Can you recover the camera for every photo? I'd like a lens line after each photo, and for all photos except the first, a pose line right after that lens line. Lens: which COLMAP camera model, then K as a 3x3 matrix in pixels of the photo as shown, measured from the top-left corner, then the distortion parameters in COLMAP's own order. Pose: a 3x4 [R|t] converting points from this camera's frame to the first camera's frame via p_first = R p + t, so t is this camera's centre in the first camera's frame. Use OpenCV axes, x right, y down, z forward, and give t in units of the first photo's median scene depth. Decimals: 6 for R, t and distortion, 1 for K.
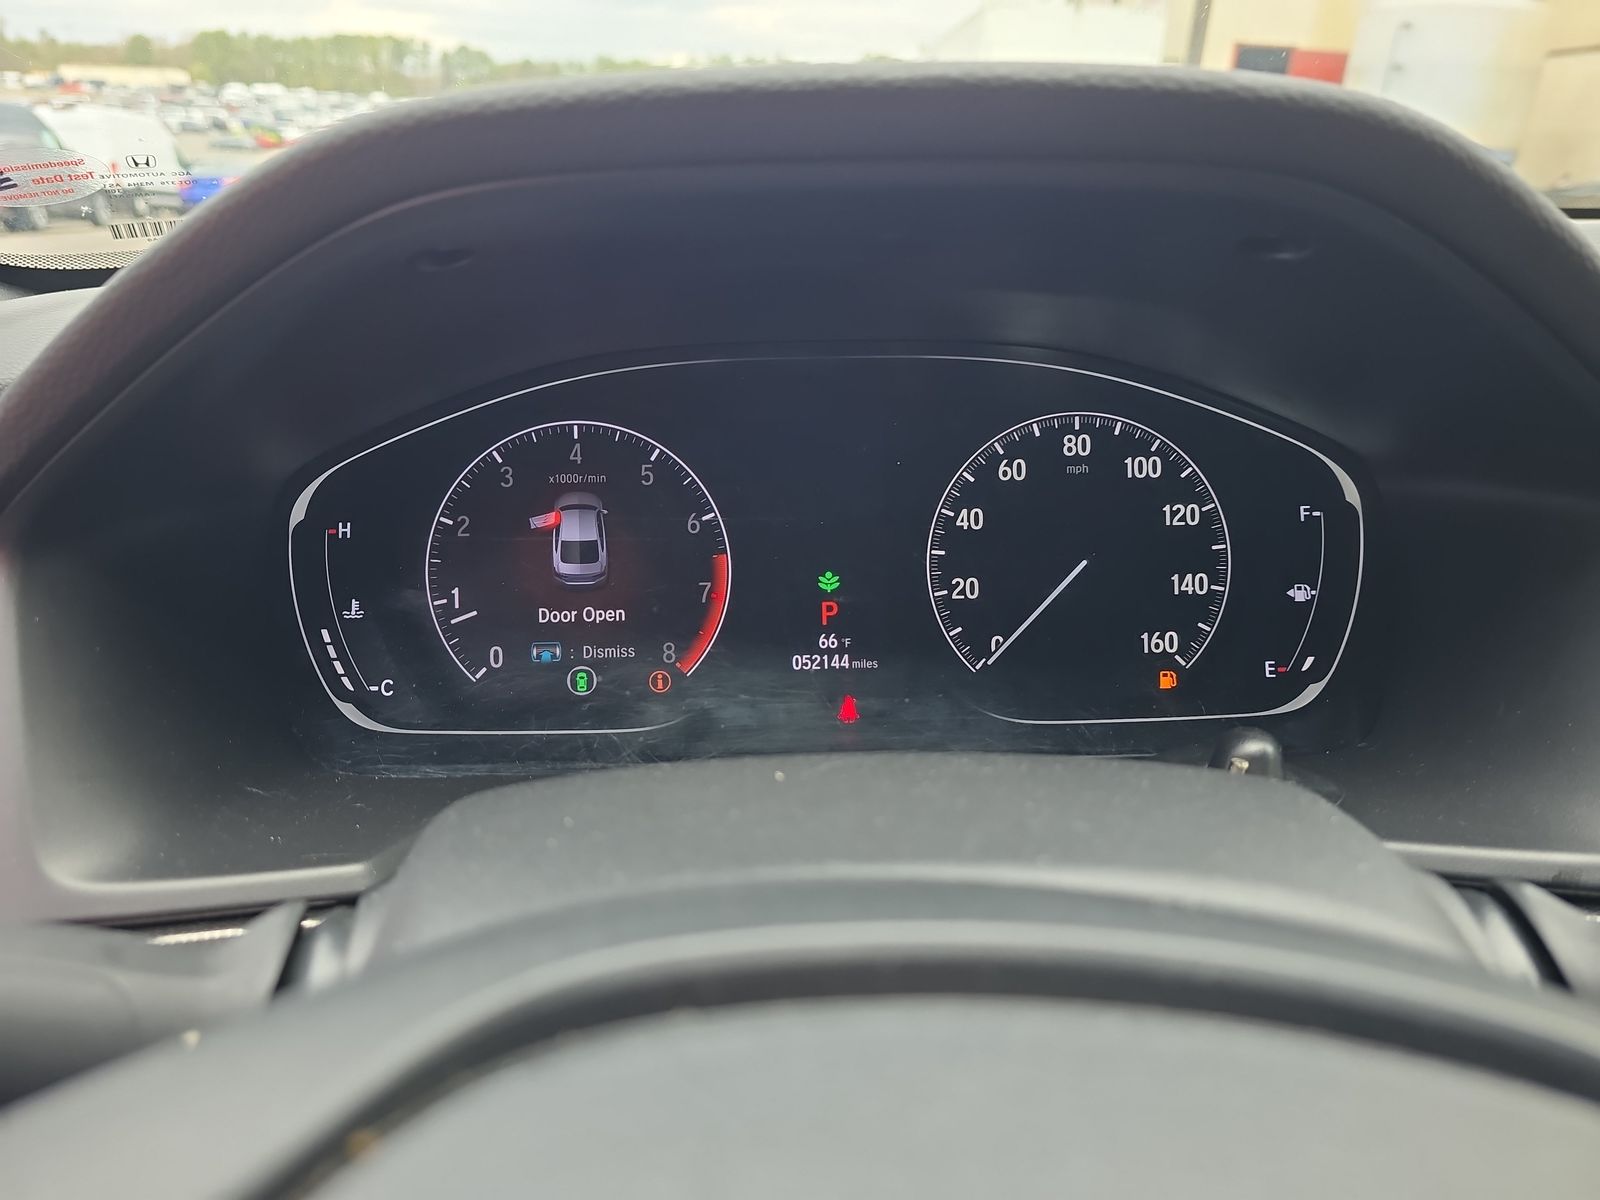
lens RADIAL K [[1087.0, 0, 800.0], [0, 1087.0, 600.0], [0, 0, 1]] dist [0.050877, -0.006065]
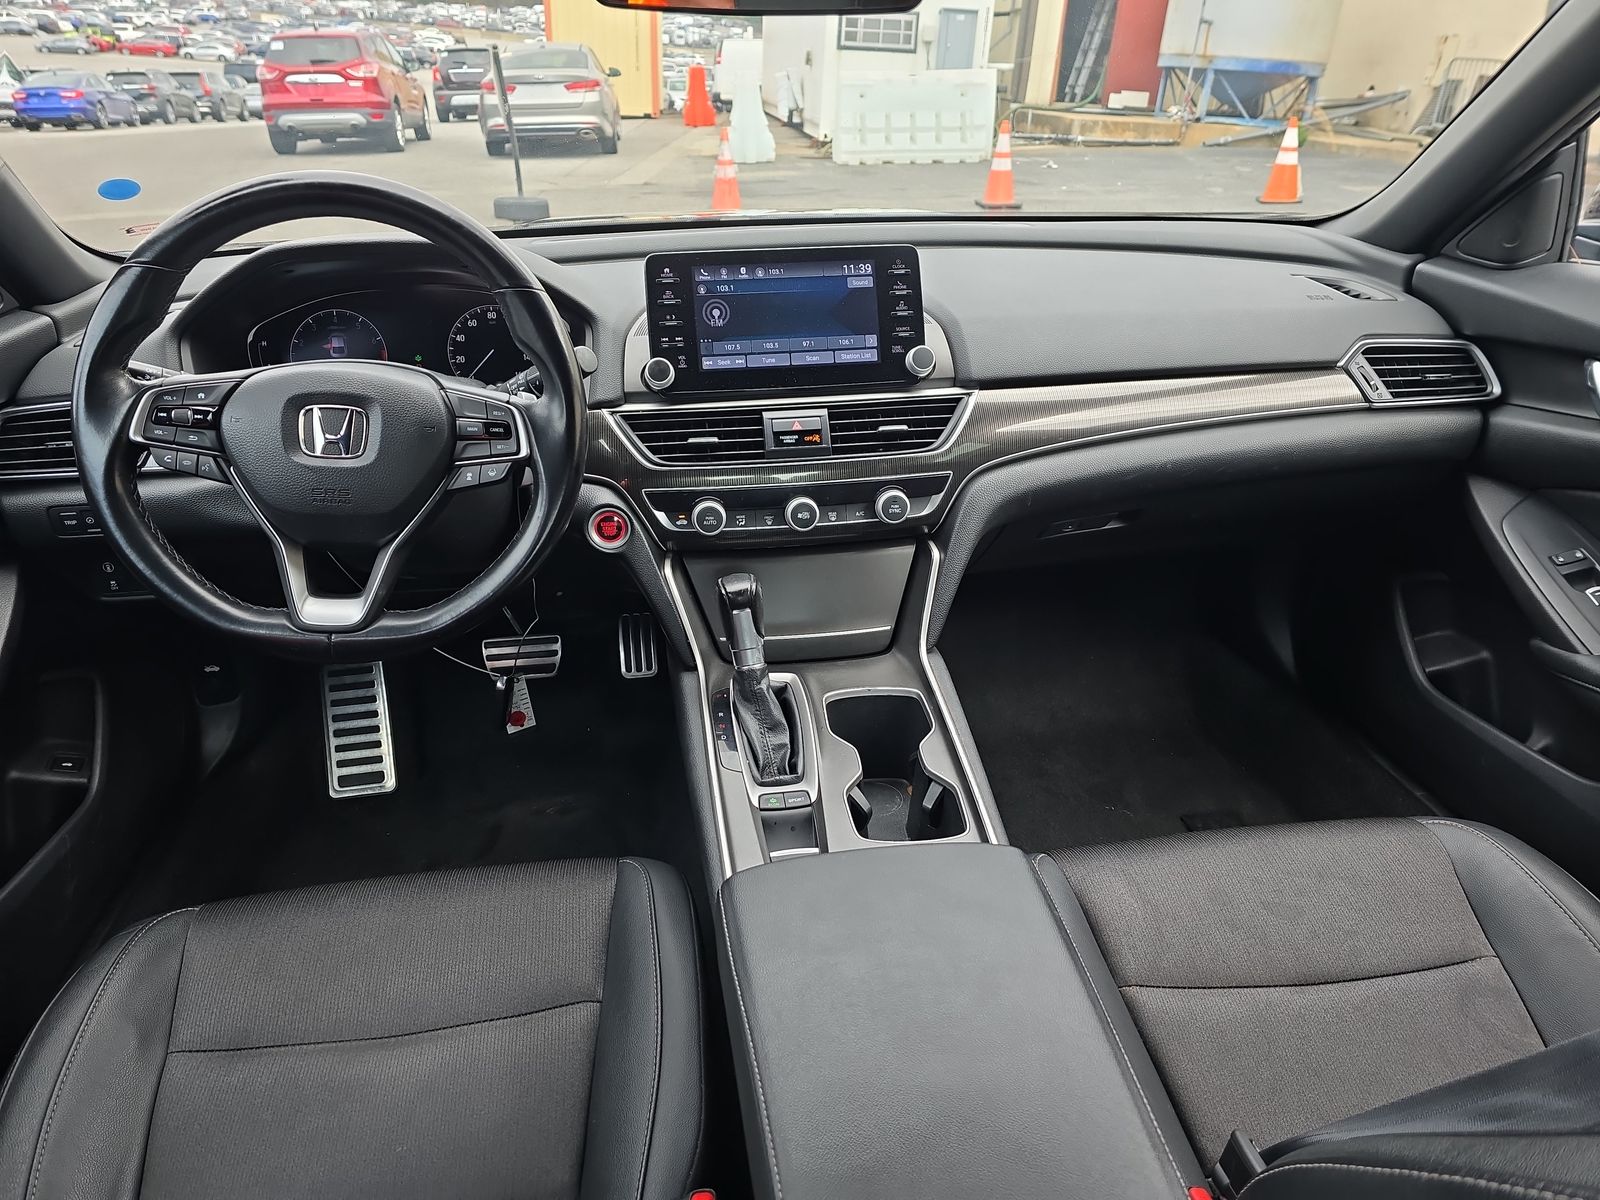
lens RADIAL K [[1109.6, 0, 804.5], [0, 1109.6, 620.5], [0, 0, 1]] dist [0.059252, -0.026685]
pose [[0.996058, -0.046240, 0.075695, 0.899935], [0.039377, 0.995183, 0.089778, 0.517030], [-0.079481, -0.086444, 0.993081, -2.552817]]
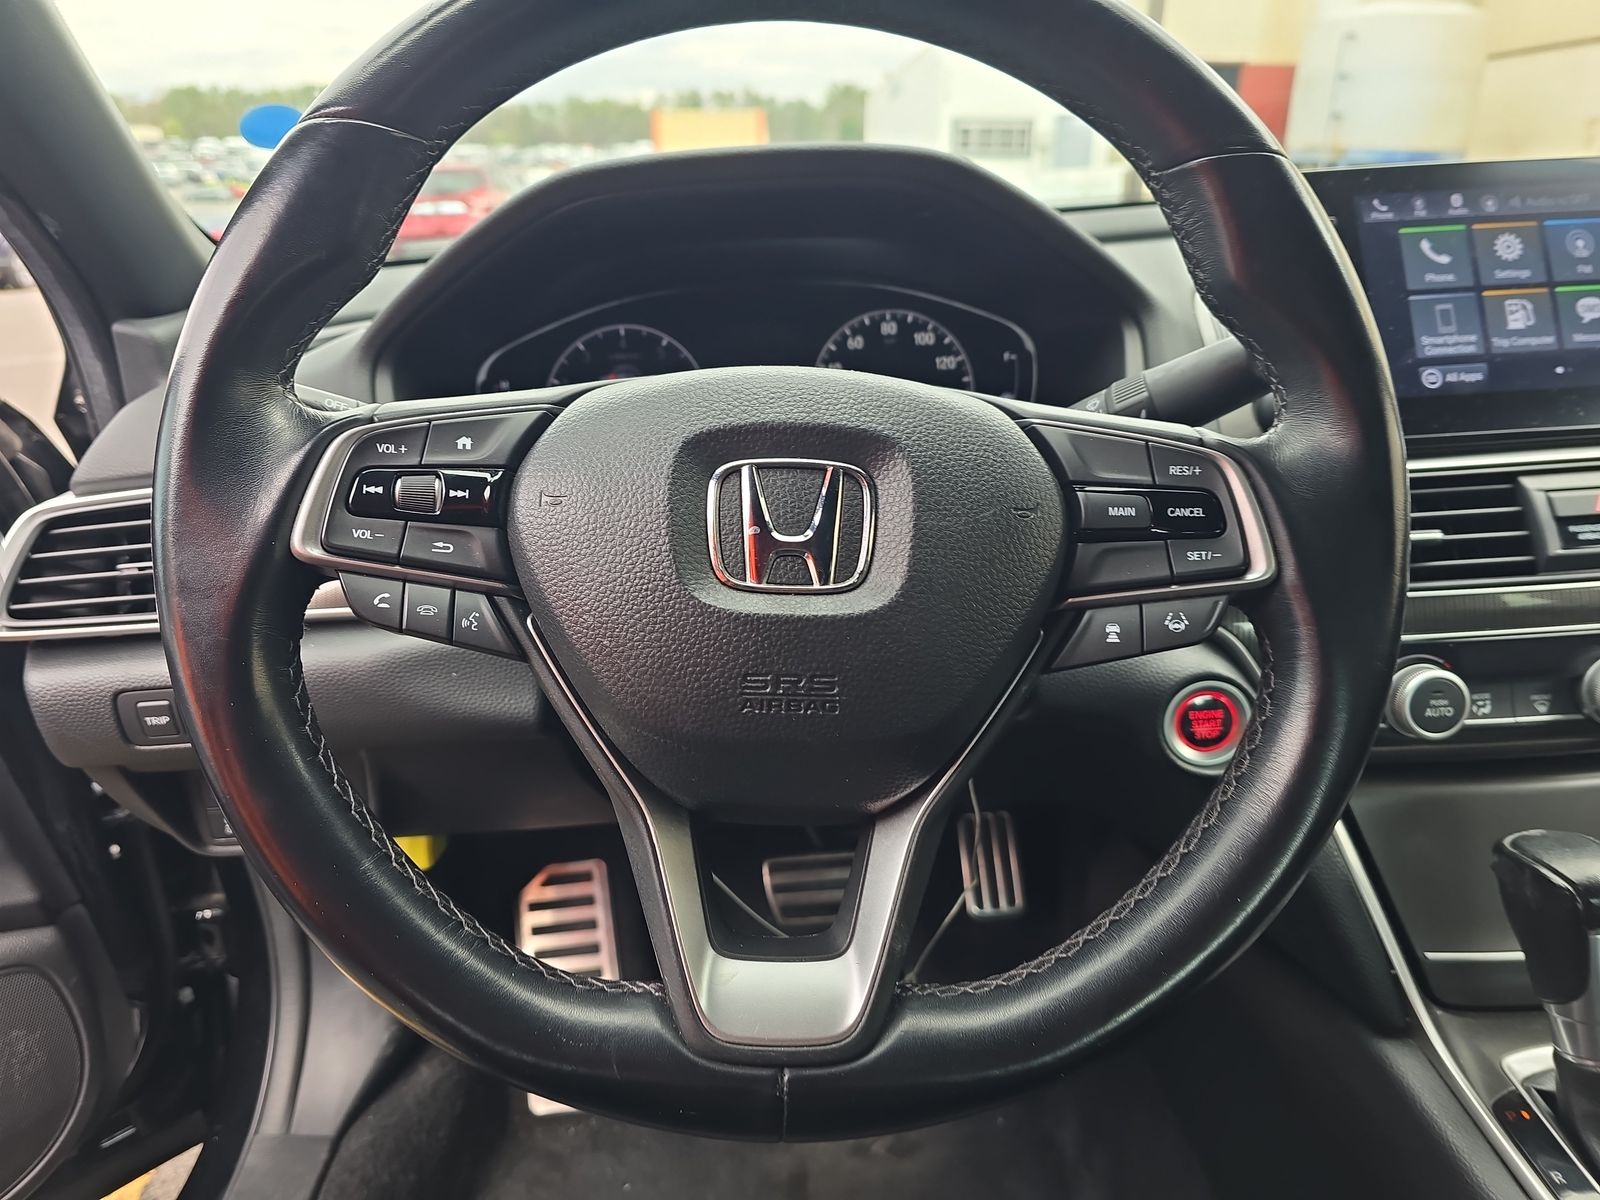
lens RADIAL K [[1109.6, 0, 804.5], [0, 1109.6, 620.5], [0, 0, 1]] dist [0.059252, -0.026685]
pose [[0.998763, -0.047100, 0.015968, 0.053398], [0.047304, 0.998800, -0.012654, 0.376740], [-0.015353, 0.013394, 0.999792, -0.907175]]
